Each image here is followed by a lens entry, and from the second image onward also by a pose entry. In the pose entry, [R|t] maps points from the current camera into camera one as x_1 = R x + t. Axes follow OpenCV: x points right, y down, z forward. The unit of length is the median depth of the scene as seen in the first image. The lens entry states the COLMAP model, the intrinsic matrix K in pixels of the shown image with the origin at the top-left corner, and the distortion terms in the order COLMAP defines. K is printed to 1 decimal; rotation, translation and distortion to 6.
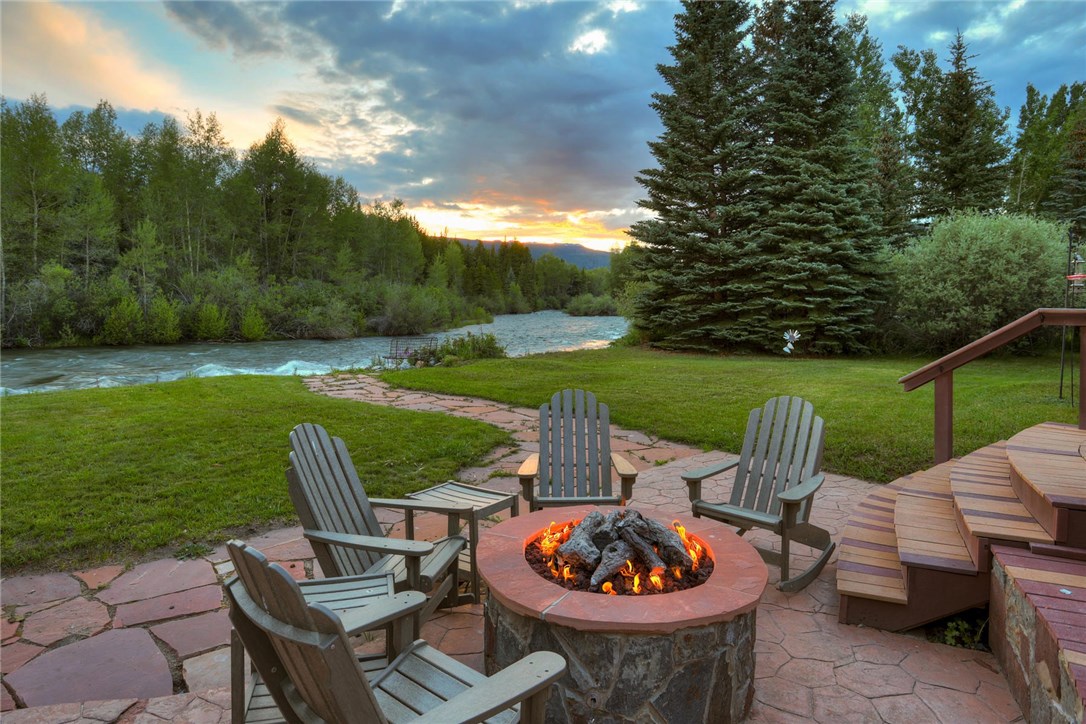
lens RADIAL K [[617.2, 0, 540.8], [0, 617.2, 285.7], [0, 0, 1]] dist [-0.047195, 0.031725]
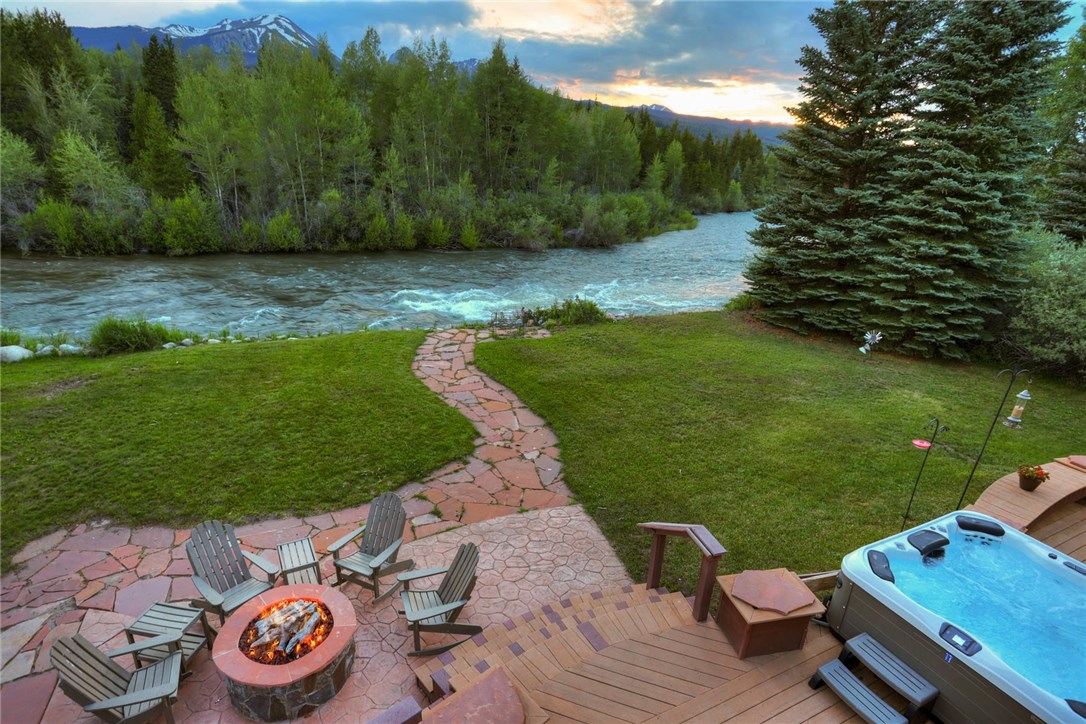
lens RADIAL K [[552.4, 0, 543.0], [0, 552.4, 362.0], [0, 0, 1]] dist [-0.066168, 0.039190]
pose [[0.924474, 0.147867, -0.351402, 0.117637], [-0.023159, 0.941800, 0.335375, -0.086234], [0.380541, -0.301907, 0.874094, -0.000640]]
